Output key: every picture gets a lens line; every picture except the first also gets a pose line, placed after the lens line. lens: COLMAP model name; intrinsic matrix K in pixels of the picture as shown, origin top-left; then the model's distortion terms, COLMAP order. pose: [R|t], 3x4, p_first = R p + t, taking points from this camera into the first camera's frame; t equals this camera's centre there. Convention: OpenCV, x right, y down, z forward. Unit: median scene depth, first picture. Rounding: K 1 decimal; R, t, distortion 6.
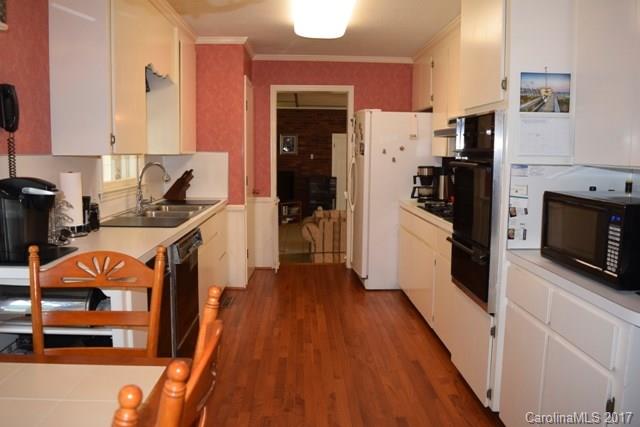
lens RADIAL K [[500.2, 0, 320.0], [0, 500.2, 213.5], [0, 0, 1]] dist [-0.089695, -0.000044]
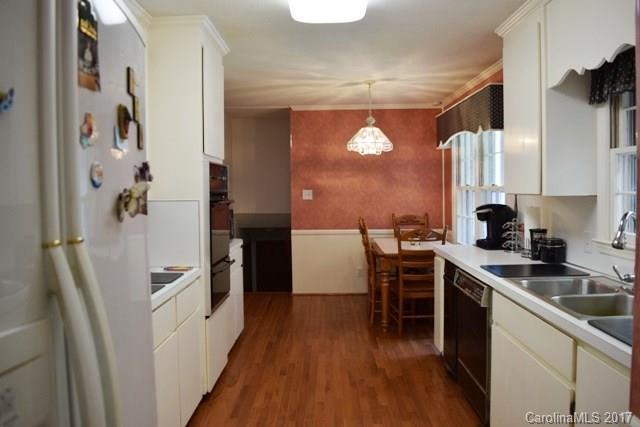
lens RADIAL K [[500.2, 0, 320.0], [0, 500.2, 213.5], [0, 0, 1]] dist [-0.089695, -0.000044]
pose [[-0.998705, 0.005403, 0.050595, -0.015161], [0.013730, 0.986077, 0.165721, -0.192910], [-0.048995, 0.166201, -0.984874, 1.556097]]
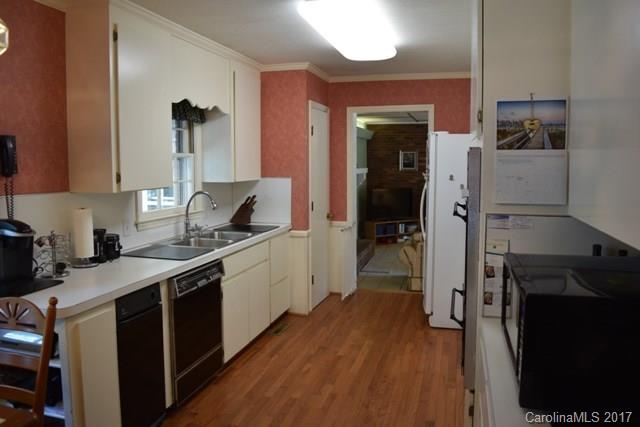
lens RADIAL K [[500.2, 0, 320.0], [0, 500.2, 213.5], [0, 0, 1]] dist [-0.089695, -0.000044]
pose [[0.952894, 0.021436, -0.302545, 0.220971], [-0.027456, 0.999500, -0.015656, -0.047452], [0.302059, 0.023225, 0.953006, 0.079111]]
